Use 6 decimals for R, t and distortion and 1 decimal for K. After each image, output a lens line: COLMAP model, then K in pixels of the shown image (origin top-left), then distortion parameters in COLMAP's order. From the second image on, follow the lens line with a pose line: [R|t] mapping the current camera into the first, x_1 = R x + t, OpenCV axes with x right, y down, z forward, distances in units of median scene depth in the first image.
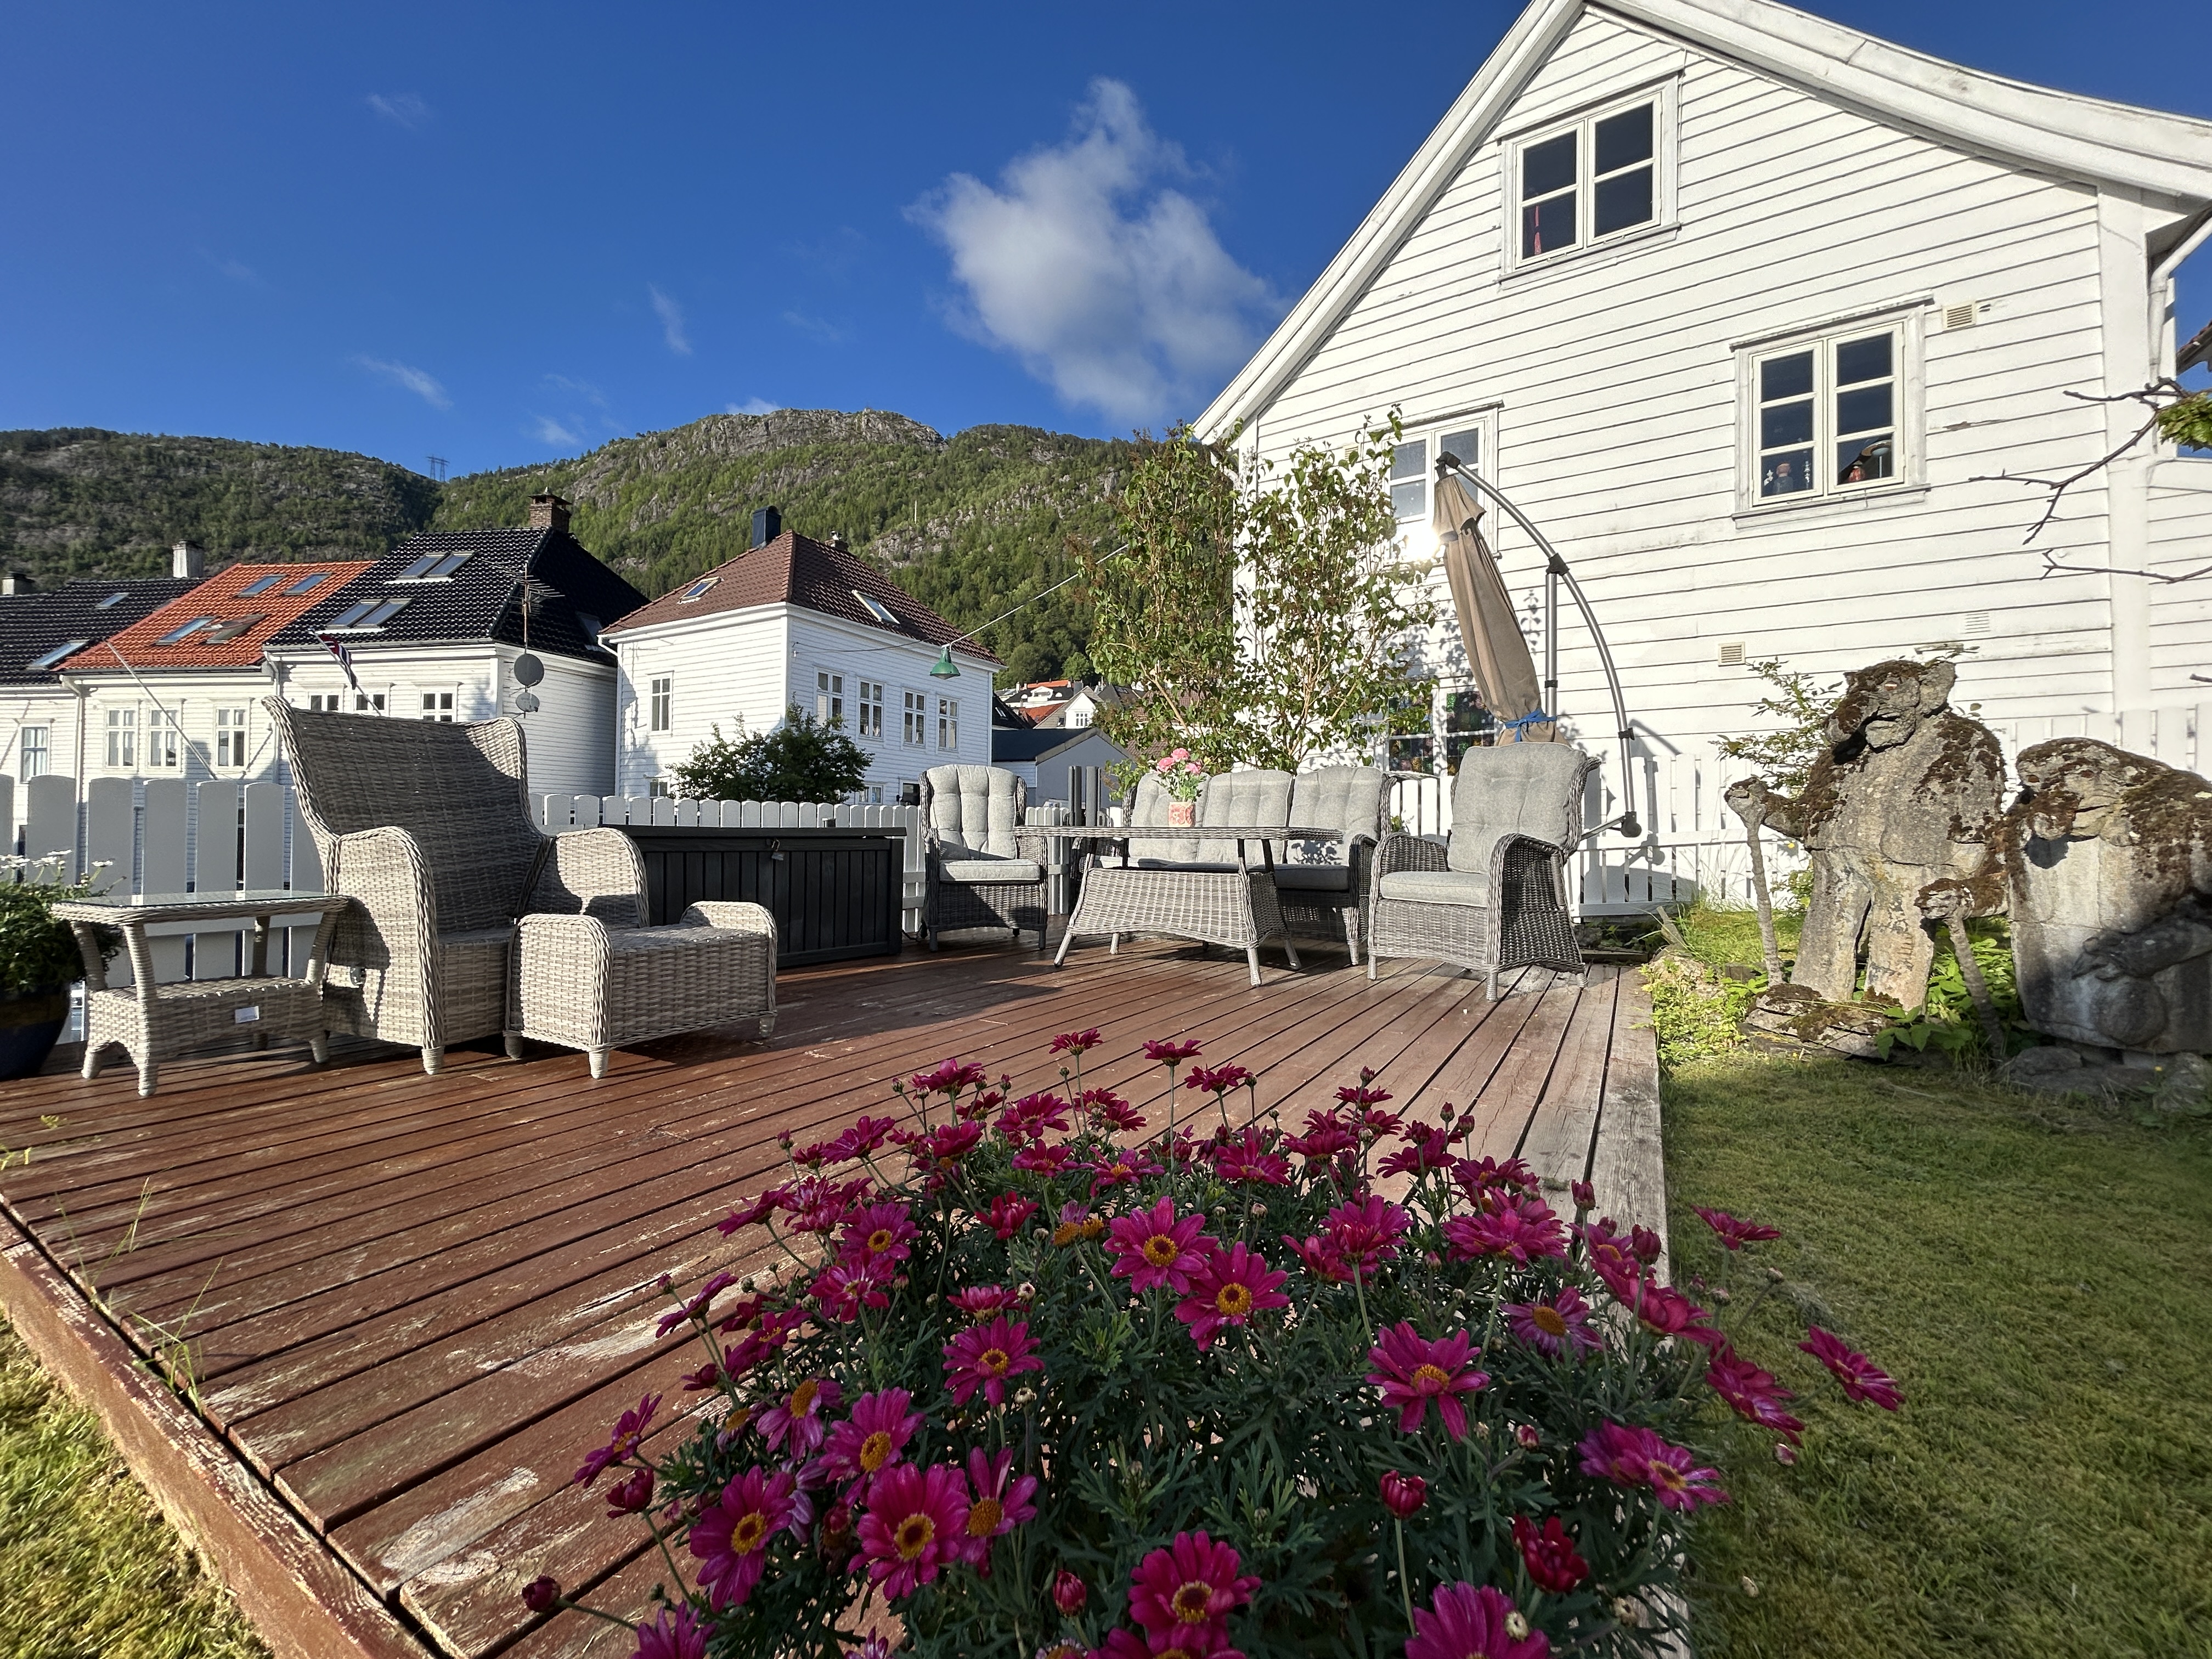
lens RADIAL K [[883.8, 0, 1106.0], [0, 883.8, 829.5], [0, 0, 1]] dist [-0.000458, 0.000015]
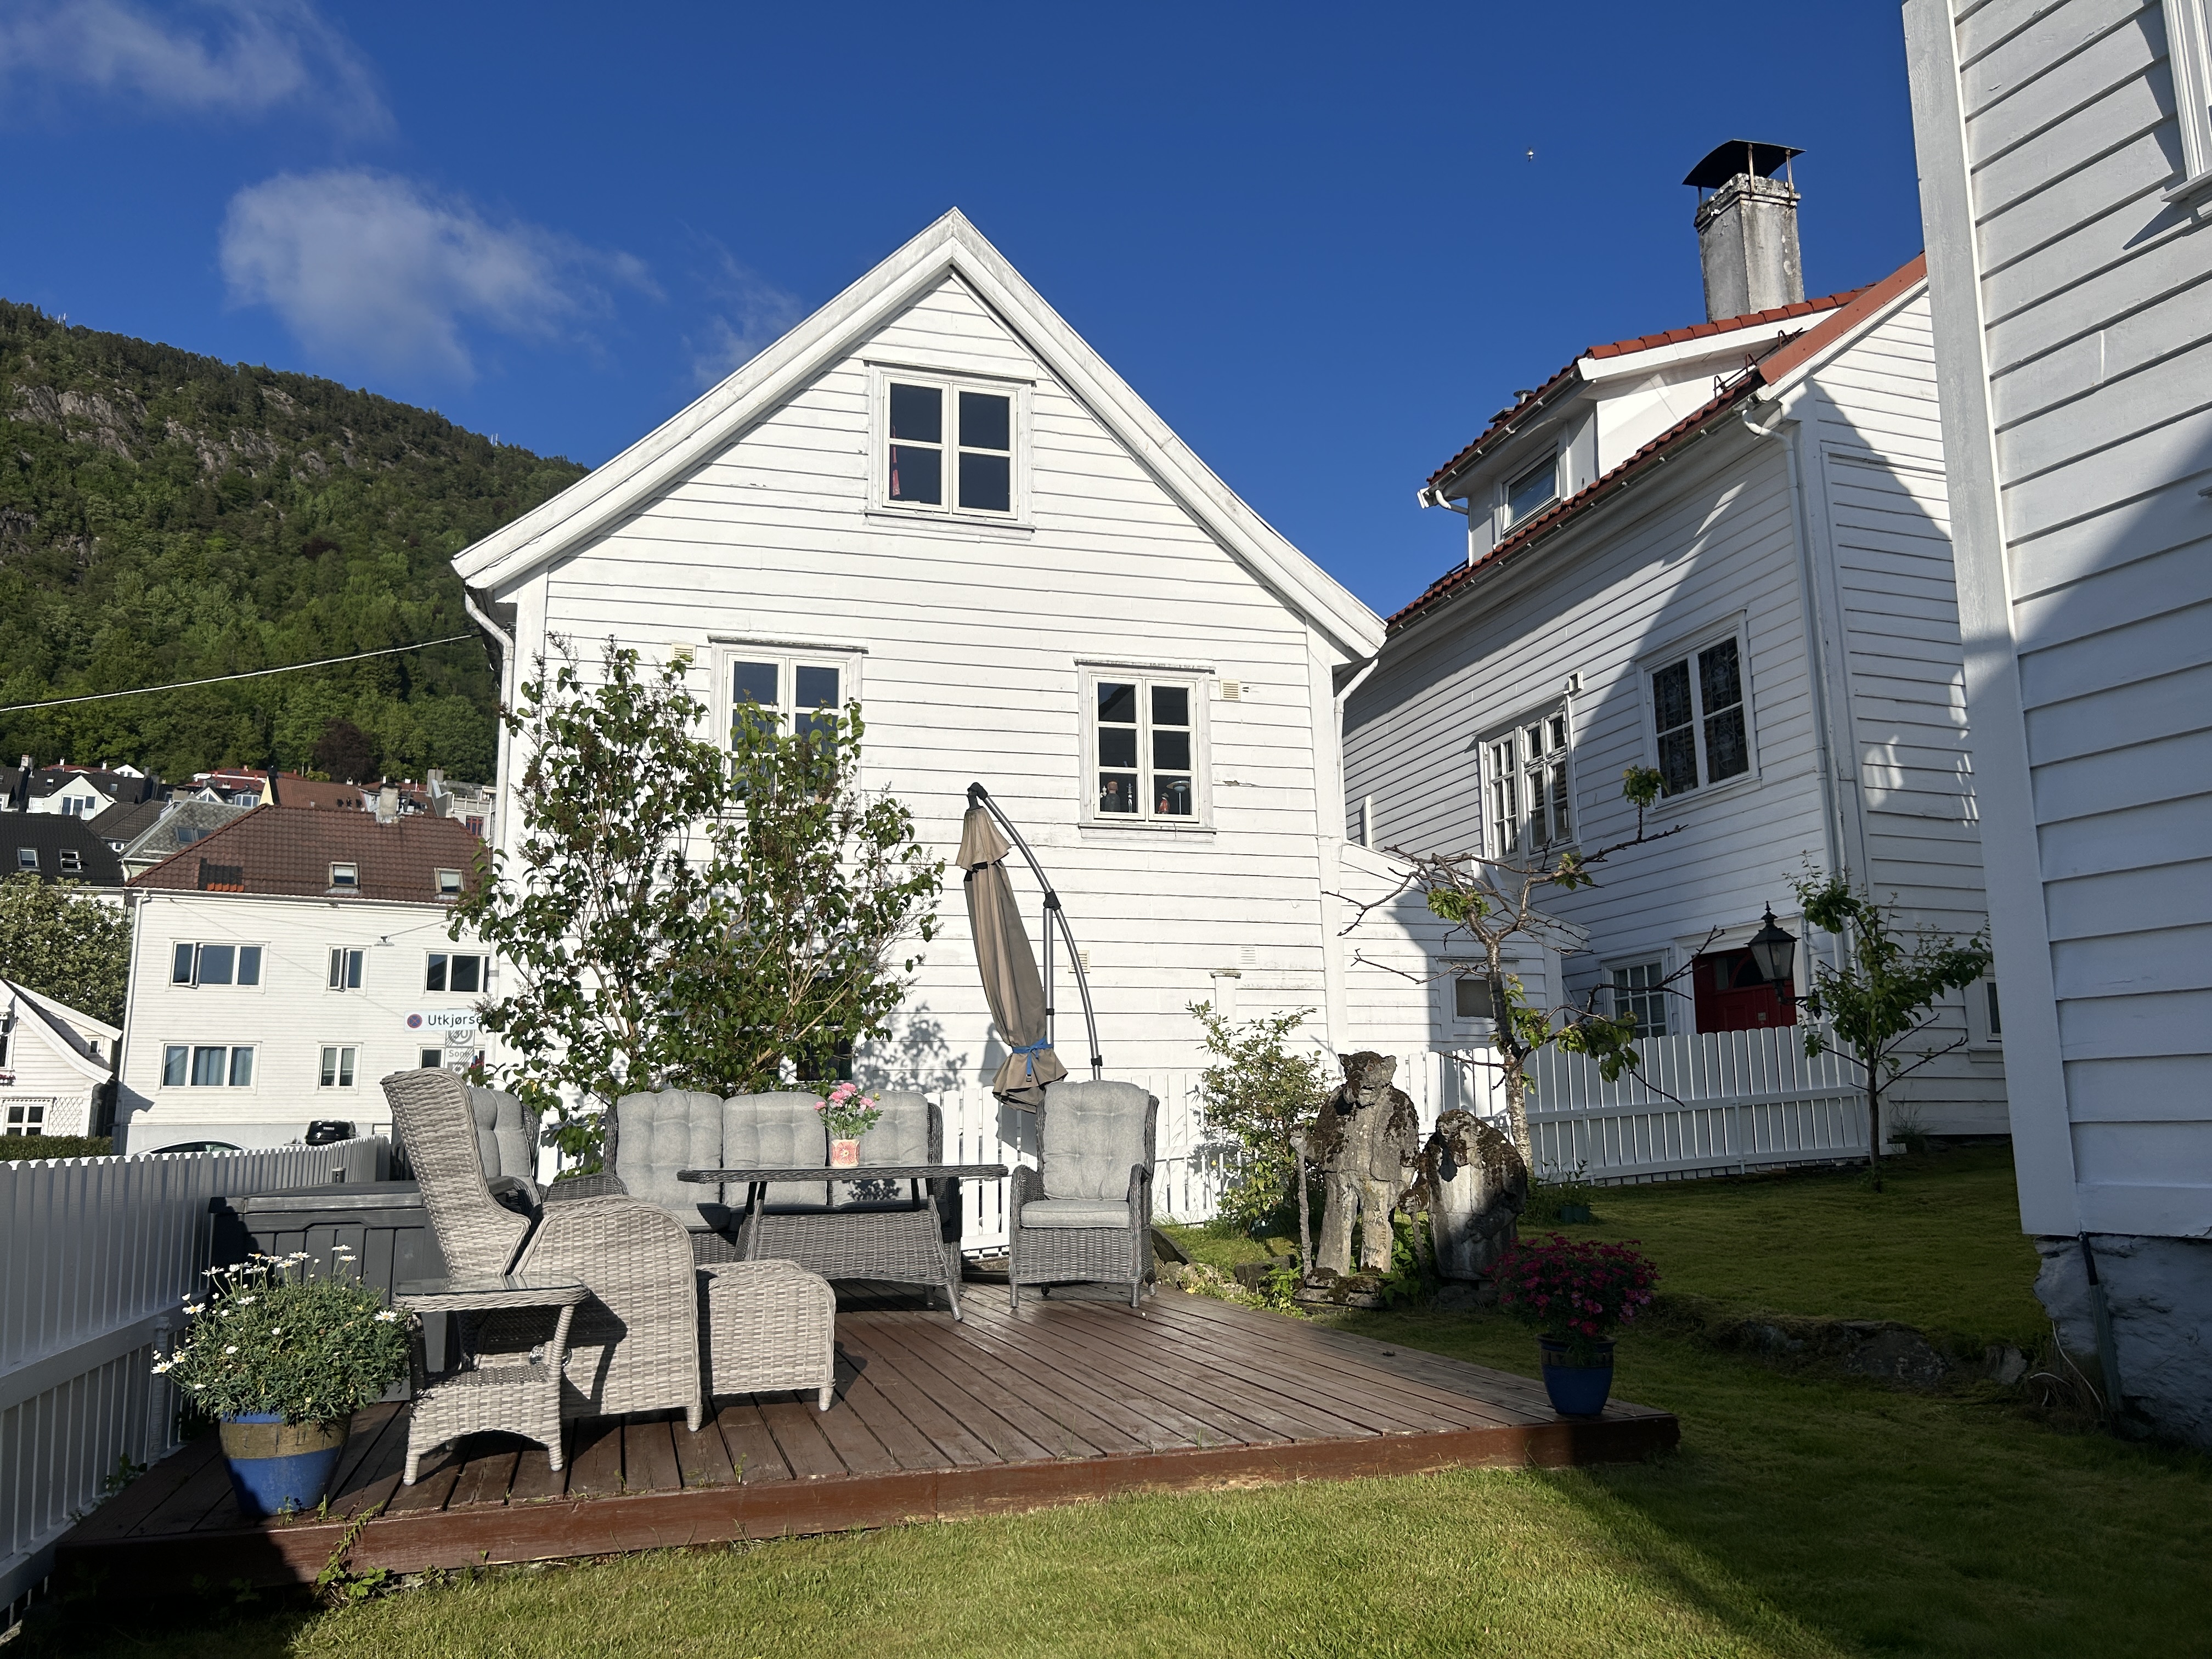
lens RADIAL K [[1674.4, 0, 1106.0], [0, 1674.4, 829.5], [0, 0, 1]] dist [0.085296, -0.051668]
pose [[0.670412, 0.115976, 0.732869, -0.626444], [0.012127, 0.985864, -0.167106, -0.030399], [-0.741890, 0.120918, 0.659529, -0.261365]]
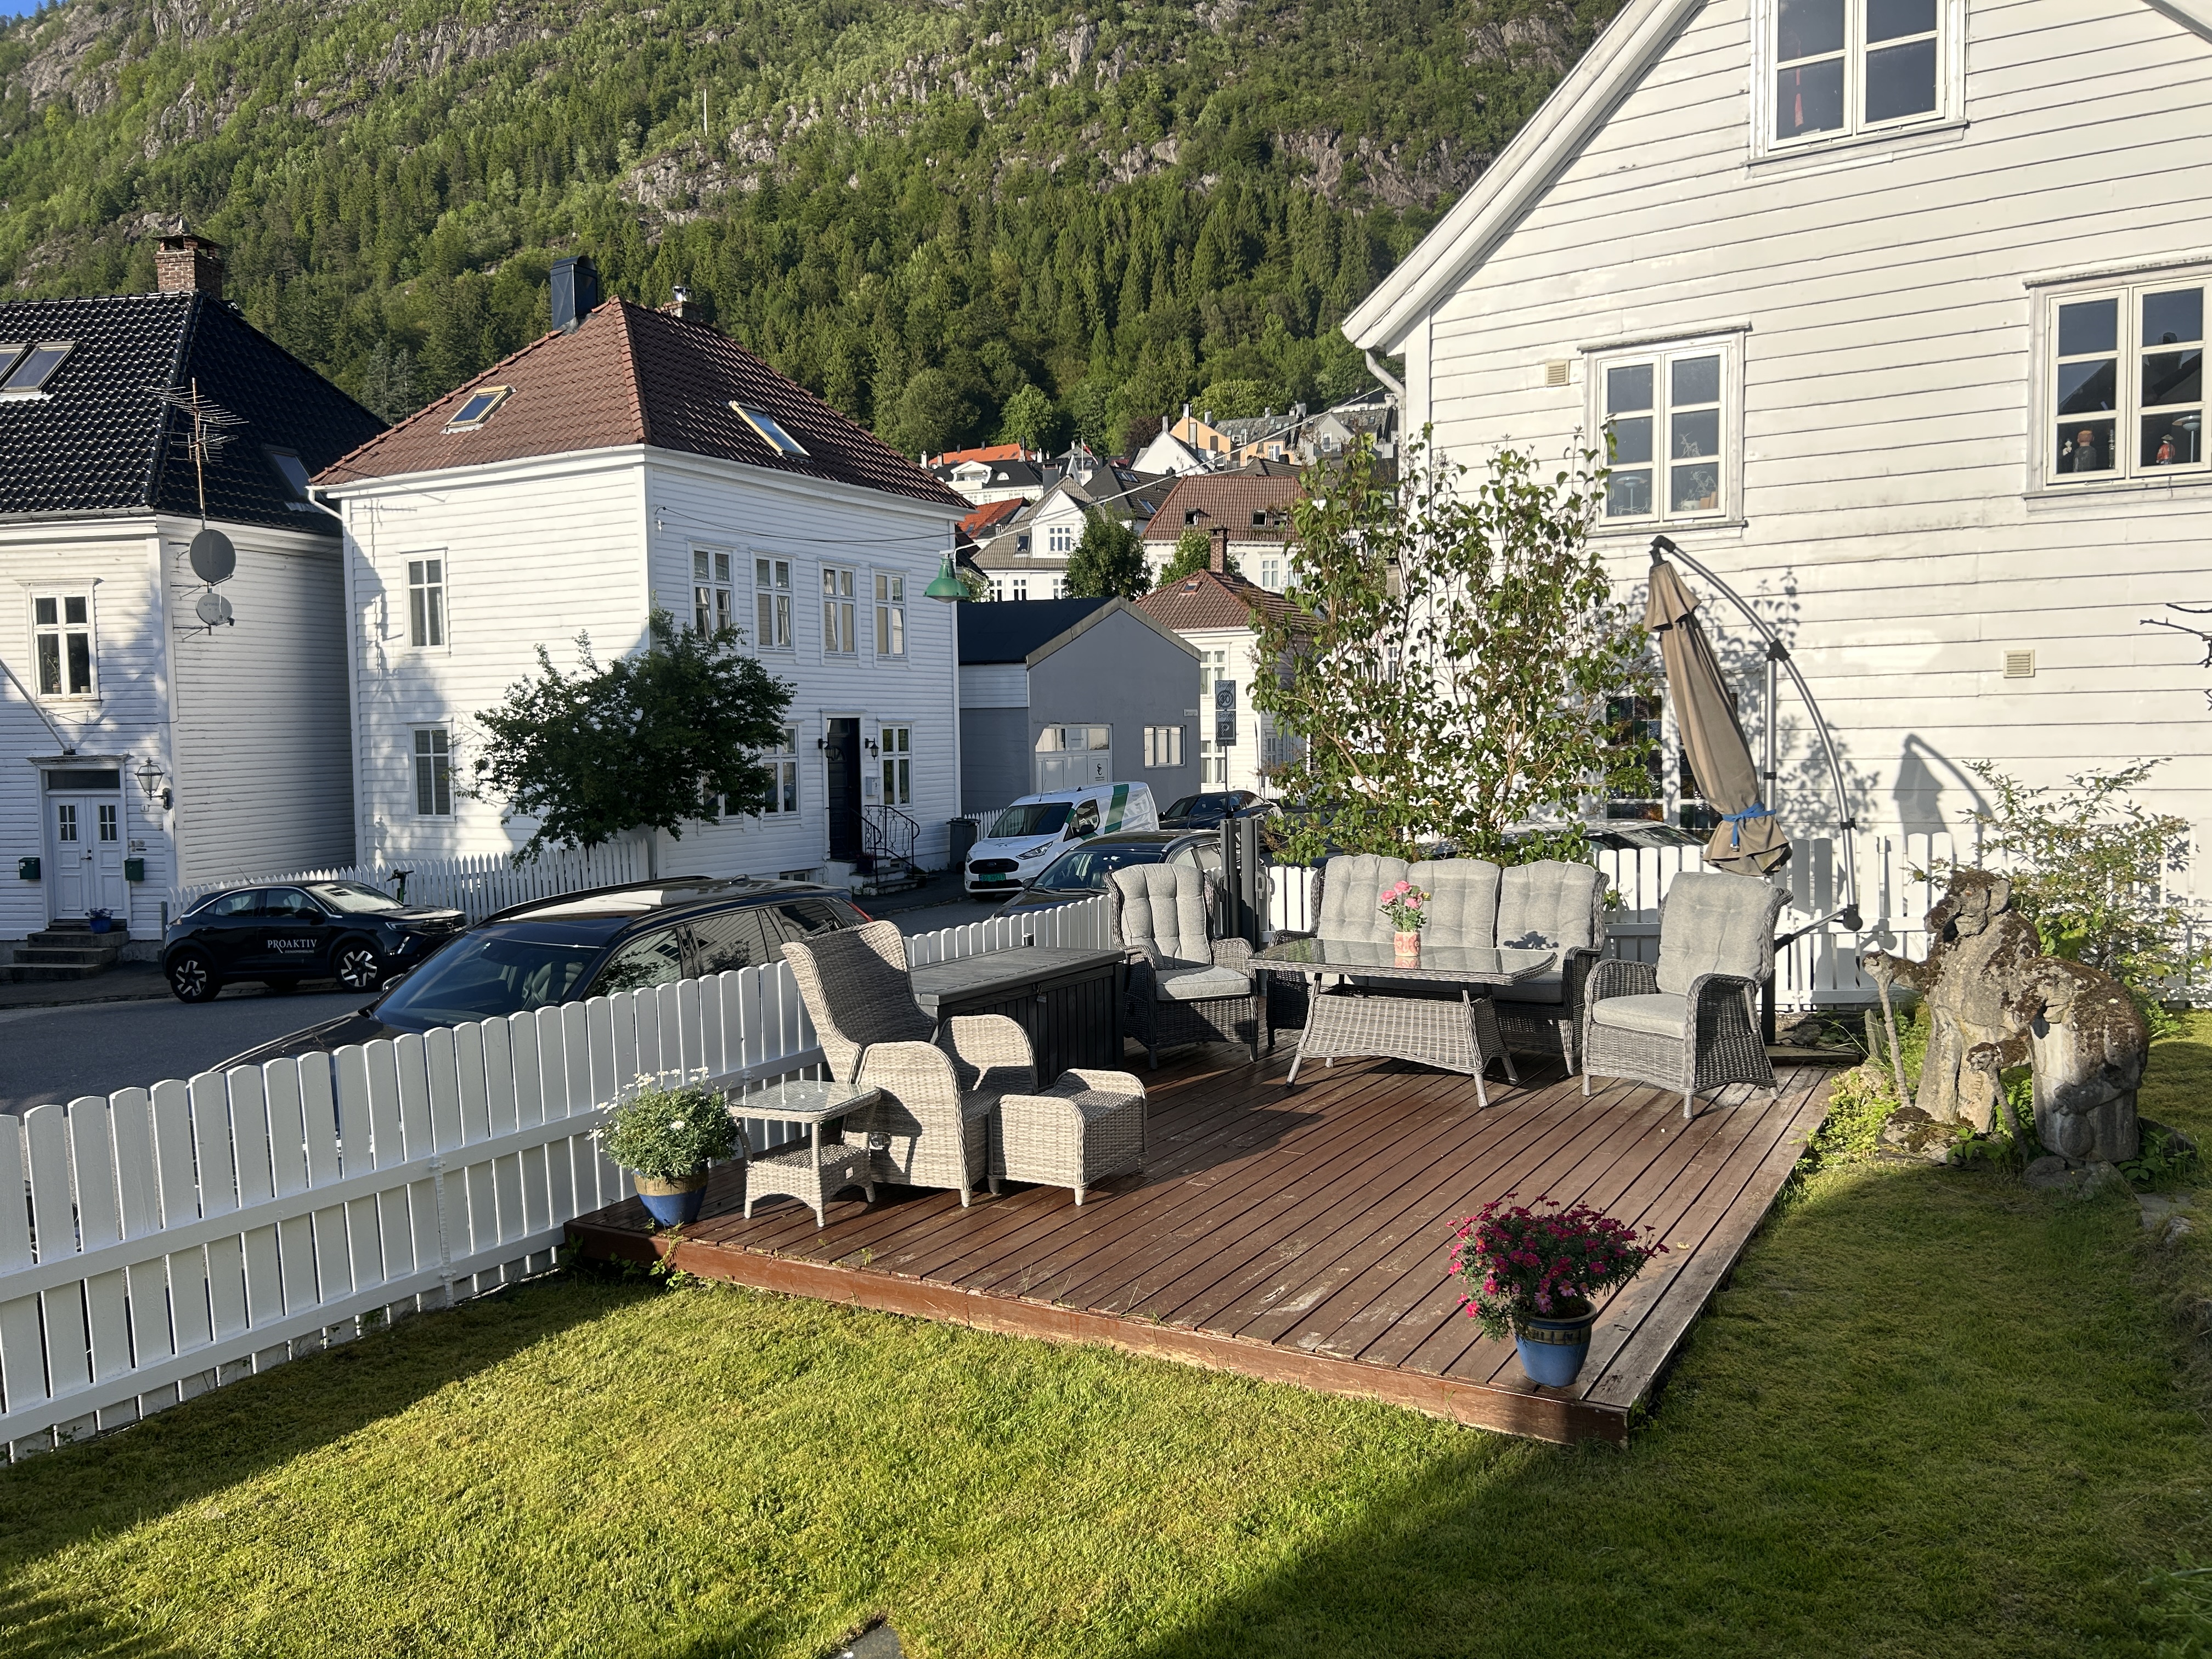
lens RADIAL K [[1671.4, 0, 1106.0], [0, 1671.4, 829.5], [0, 0, 1]] dist [0.060084, -0.053751]
pose [[0.999476, -0.030246, 0.011571, -0.164854], [0.029331, 0.996941, 0.072446, -0.174110], [-0.013726, -0.072068, 0.997305, -0.558418]]
